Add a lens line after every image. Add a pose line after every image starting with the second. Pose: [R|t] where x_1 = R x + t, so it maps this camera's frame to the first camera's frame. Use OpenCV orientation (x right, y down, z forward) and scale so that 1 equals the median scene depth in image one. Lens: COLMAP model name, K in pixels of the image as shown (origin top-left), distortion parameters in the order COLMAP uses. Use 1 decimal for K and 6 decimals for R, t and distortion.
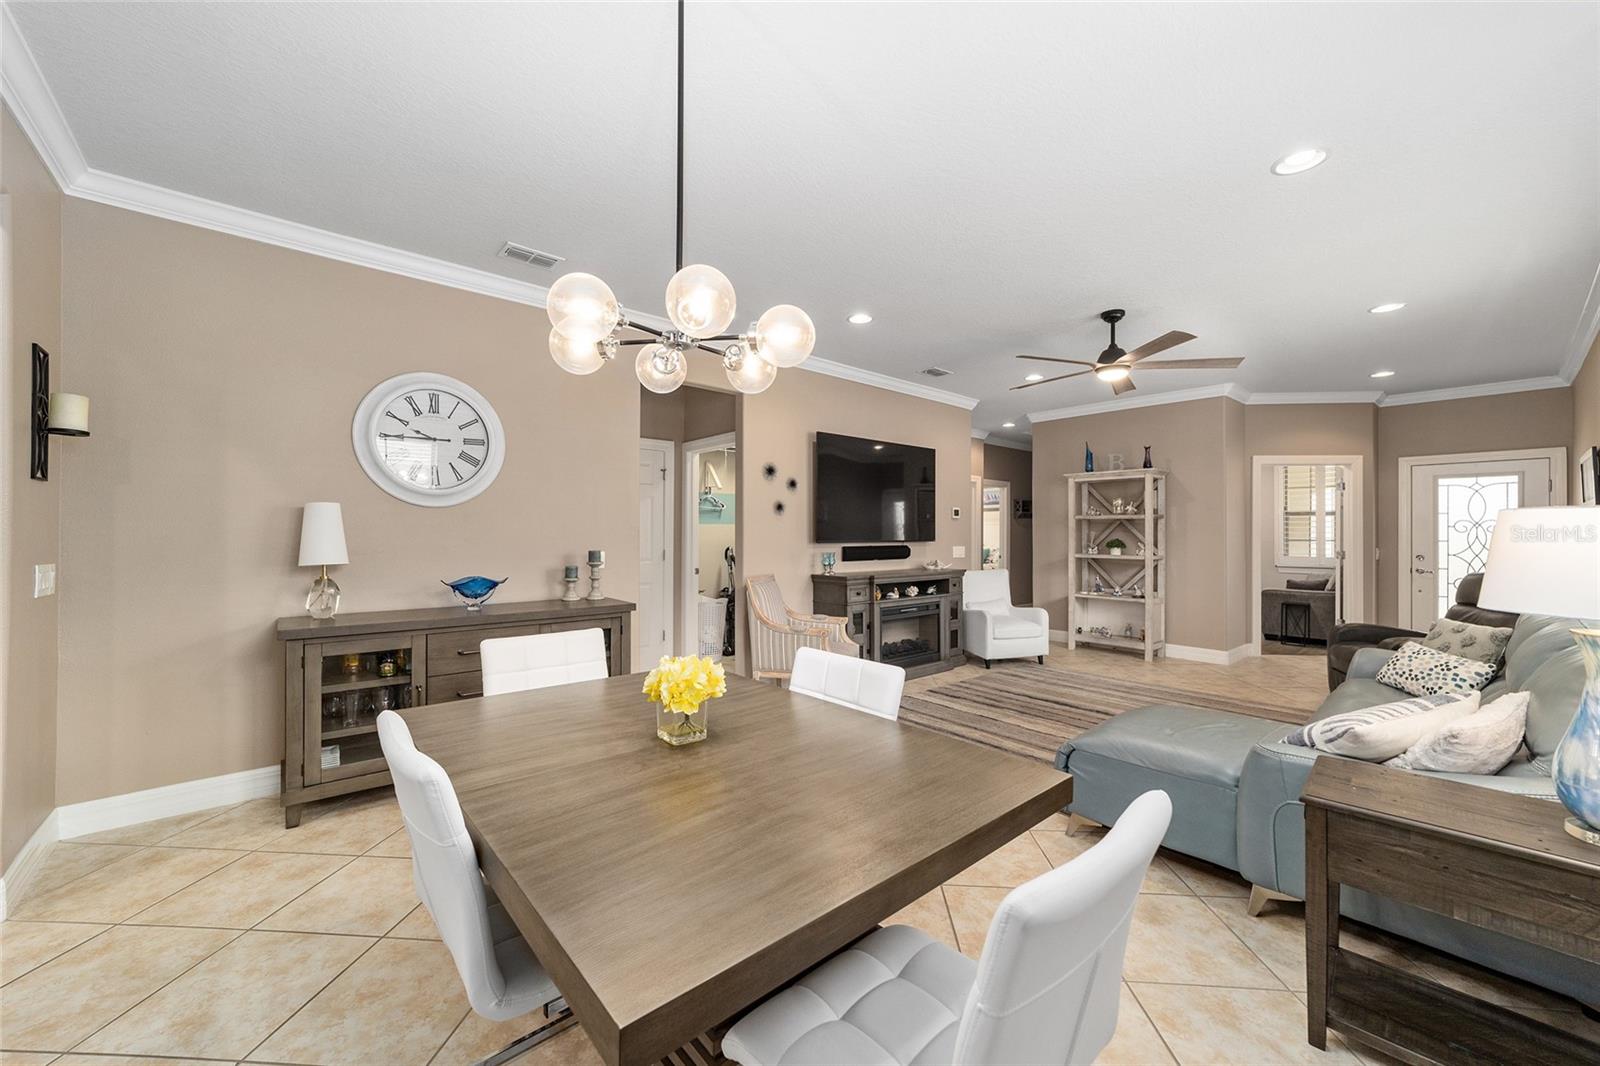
lens RADIAL K [[612.8, 0, 794.4], [0, 612.8, 530.2], [0, 0, 1]] dist [-0.017831, 0.009249]
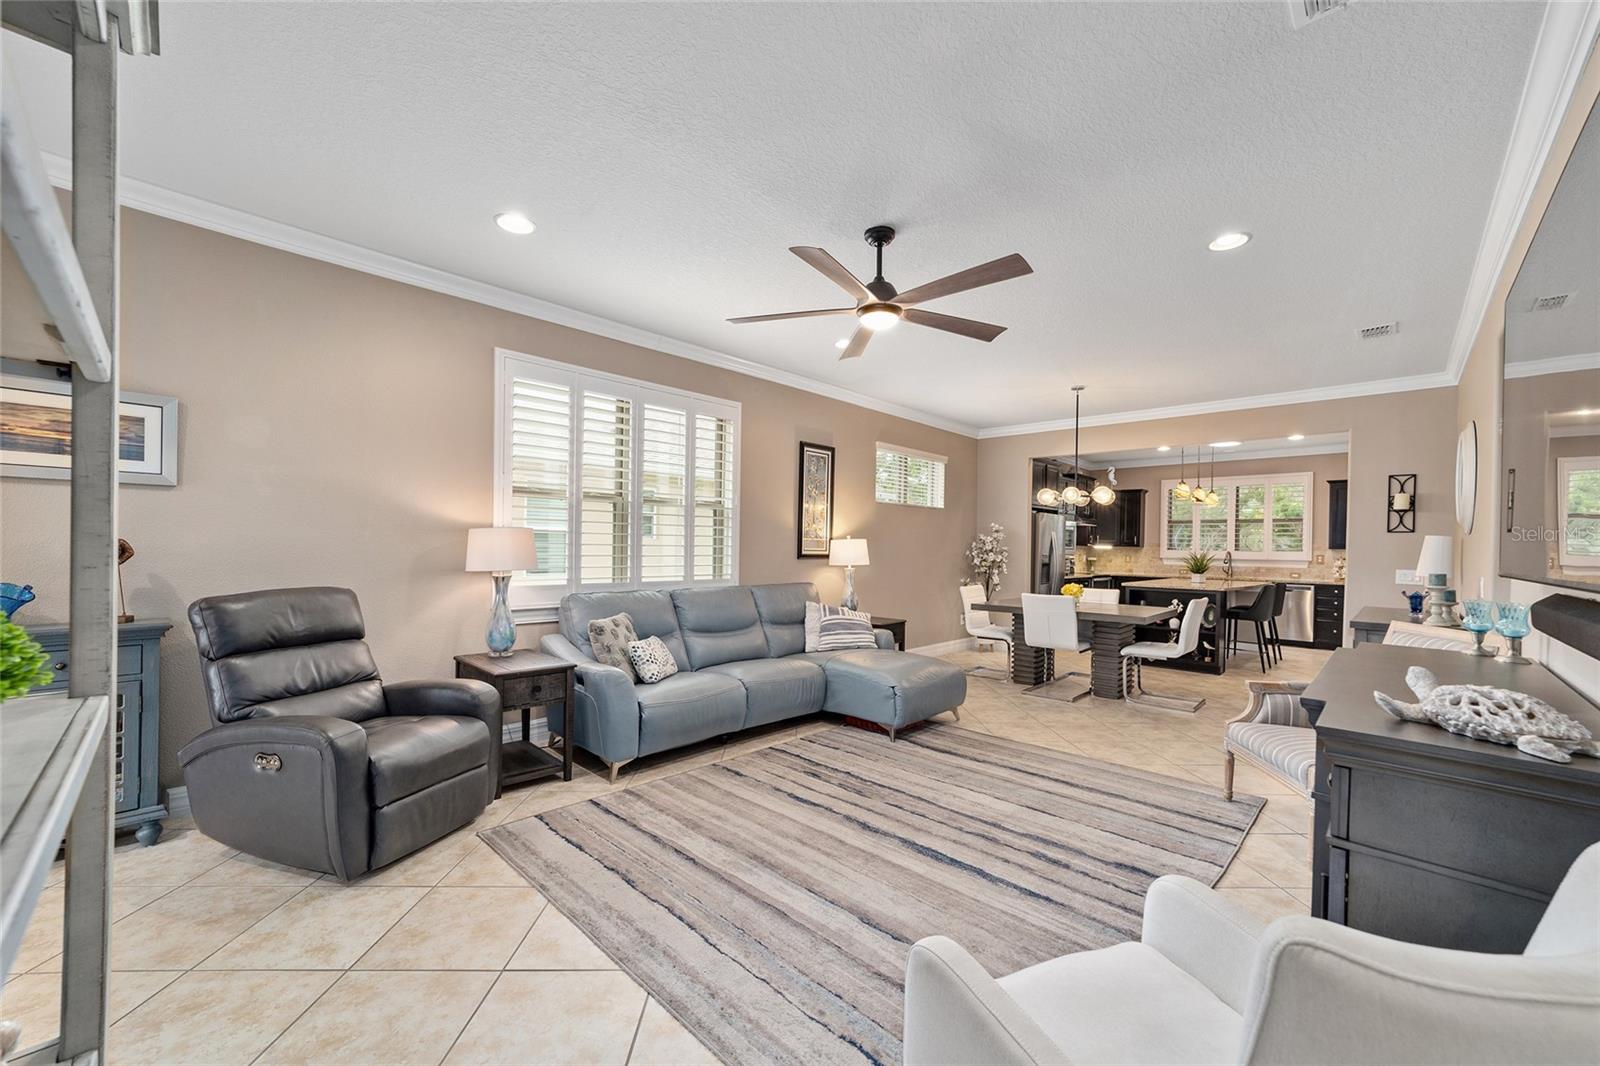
lens RADIAL K [[629.5, 0, 806.2], [0, 629.5, 550.4], [0, 0, 1]] dist [-0.003712, 0.000094]
pose [[-0.994331, -0.019992, -0.104430, 0.486381], [-0.020202, 0.999795, 0.000954, 0.010951], [0.104389, 0.003059, -0.994532, 1.234271]]
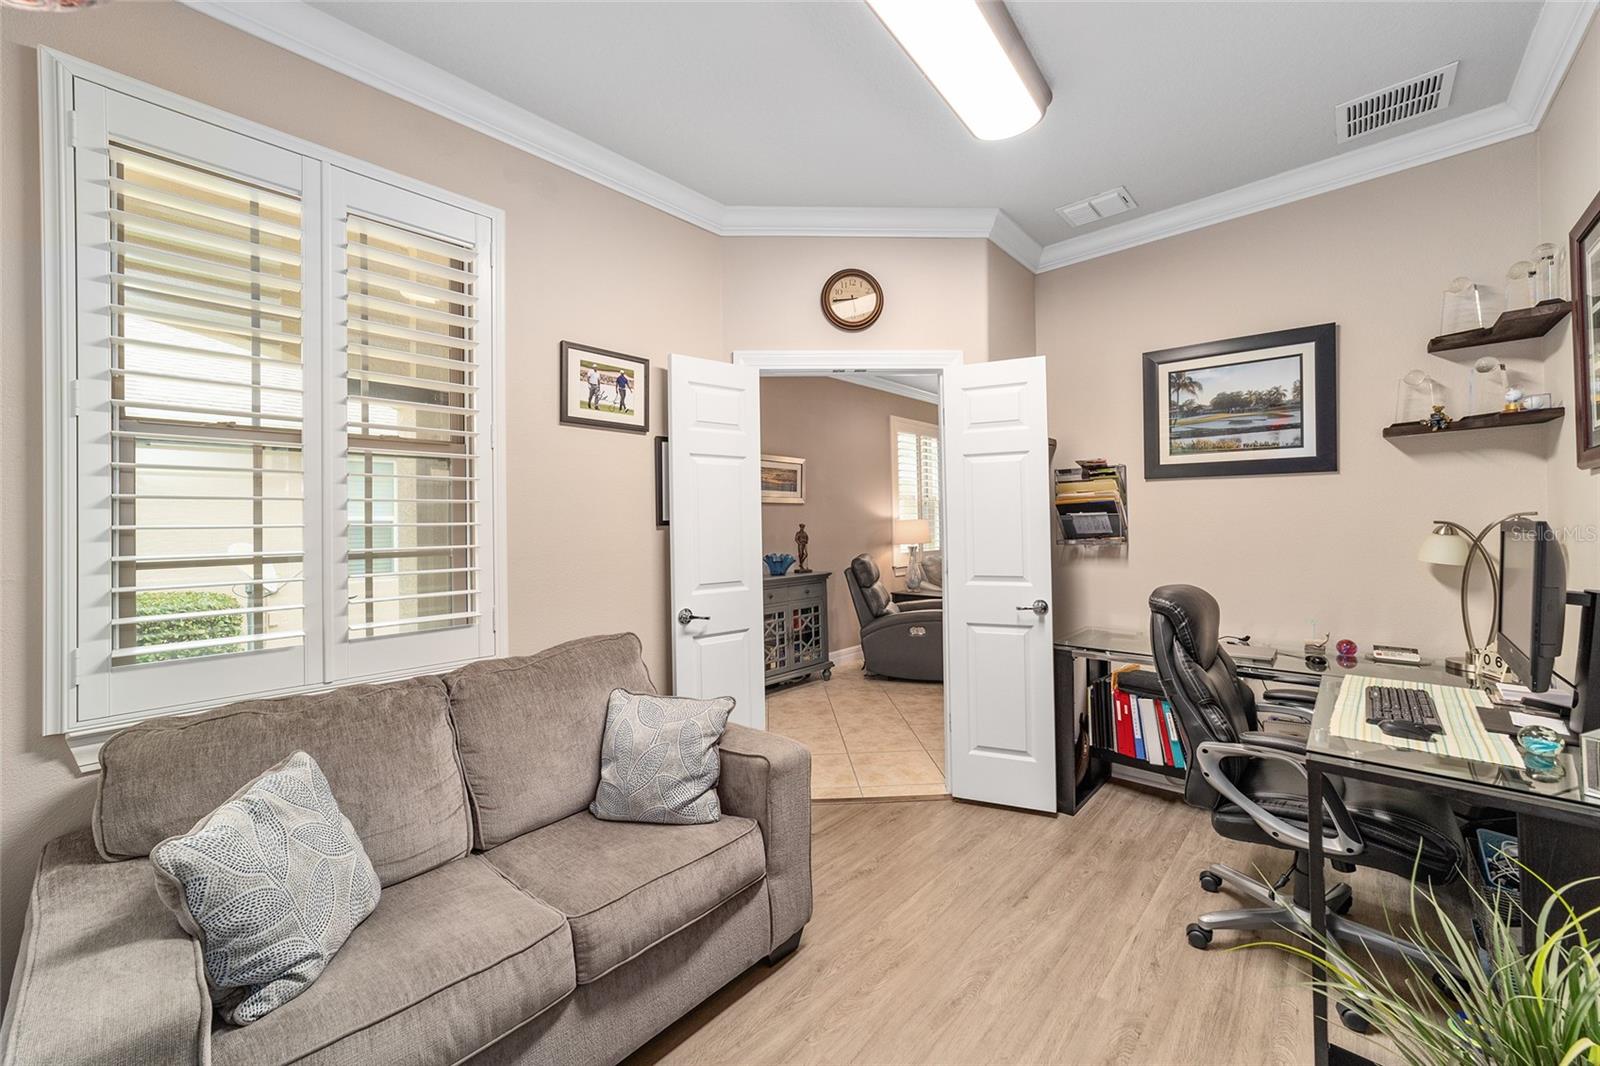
lens RADIAL K [[624.6, 0, 795.3], [0, 624.6, 520.6], [0, 0, 1]] dist [-0.021199, 0.008251]
pose [[-0.992998, 0.010497, -0.117660, 1.047346], [0.012054, 0.999849, -0.012533, 0.008819], [0.117511, -0.013864, -0.992975, 1.641029]]
